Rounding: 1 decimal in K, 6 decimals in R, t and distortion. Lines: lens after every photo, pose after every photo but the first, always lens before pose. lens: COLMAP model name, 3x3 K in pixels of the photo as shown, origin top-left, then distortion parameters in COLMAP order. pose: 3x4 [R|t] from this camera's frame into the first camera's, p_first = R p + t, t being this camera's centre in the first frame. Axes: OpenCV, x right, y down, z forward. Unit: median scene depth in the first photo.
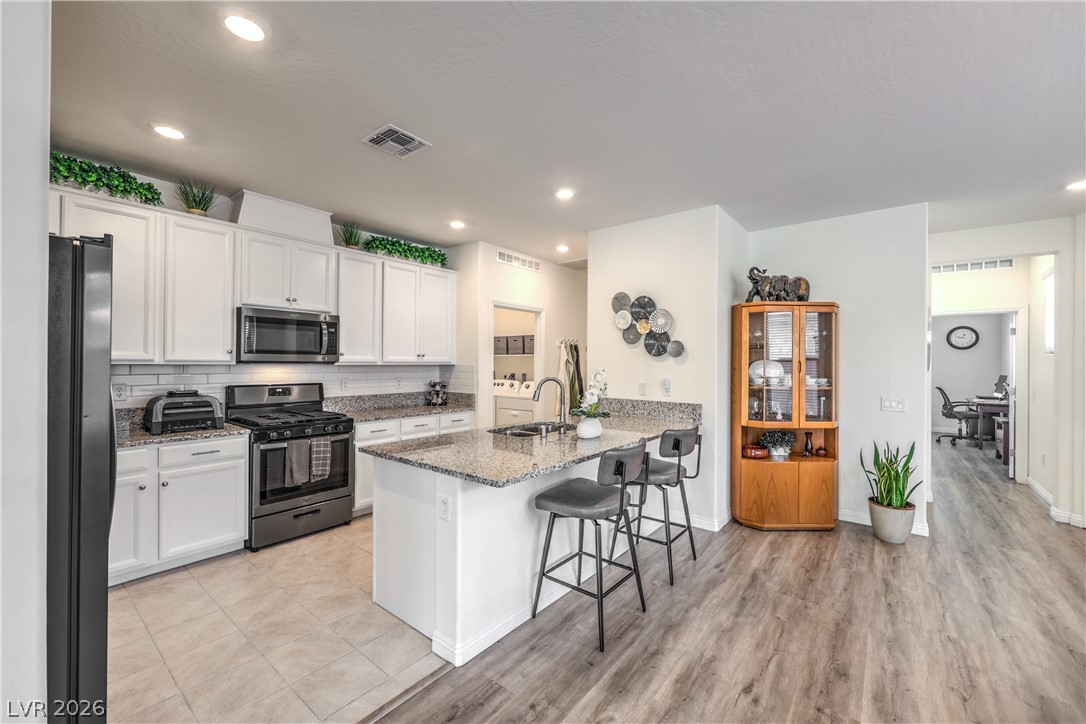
lens RADIAL K [[433.5, 0, 545.0], [0, 433.5, 360.2], [0, 0, 1]] dist [-0.003098, 0.000002]
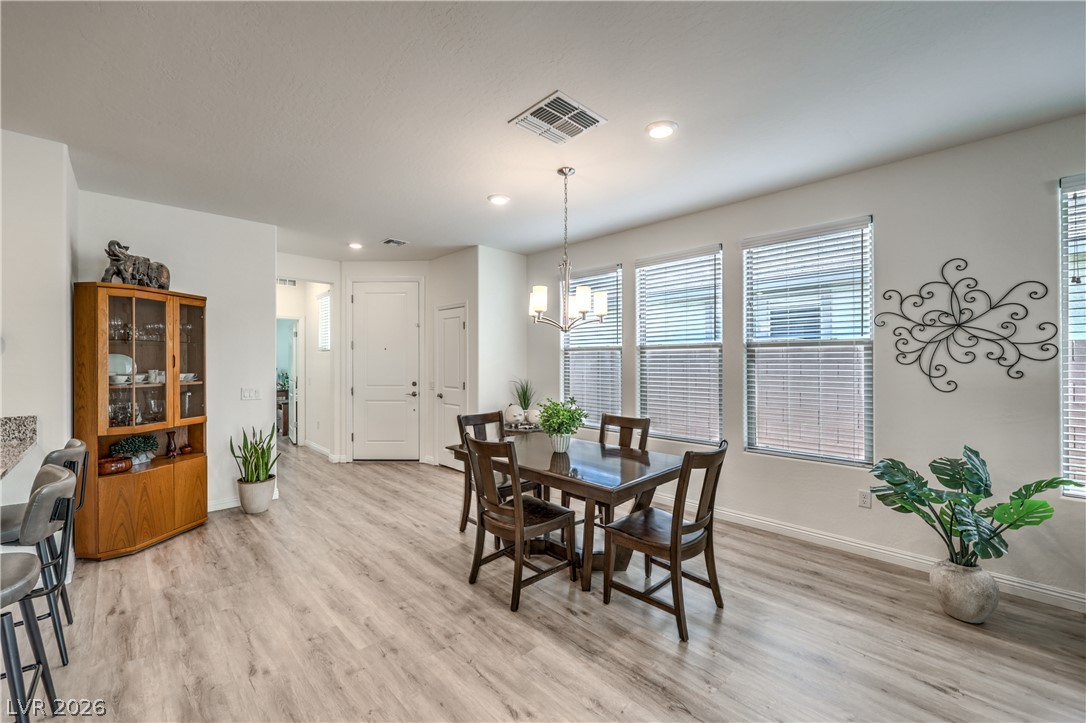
lens RADIAL K [[433.5, 0, 545.0], [0, 433.5, 359.7], [0, 0, 1]] dist [-0.003098, 0.000002]
pose [[0.121139, -0.004898, 0.992623, -0.230781], [-0.001769, 0.999985, 0.005151, 0.004832], [-0.992634, -0.002380, 0.121128, 0.090742]]
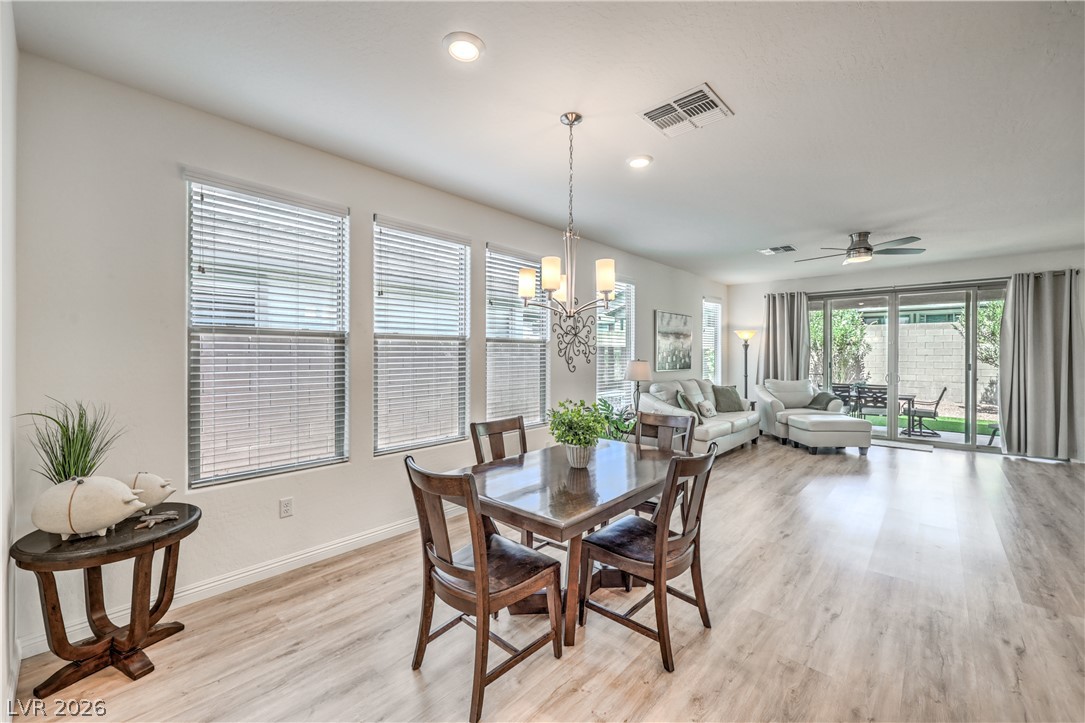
lens RADIAL K [[429.8, 0, 544.3], [0, 429.8, 354.5], [0, 0, 1]] dist [-0.001354, 0.000065]
pose [[-0.997683, -0.009149, 0.067422, 0.588023], [-0.009420, 0.999949, -0.003708, 0.015673], [-0.067385, -0.004334, -0.997718, 0.811113]]
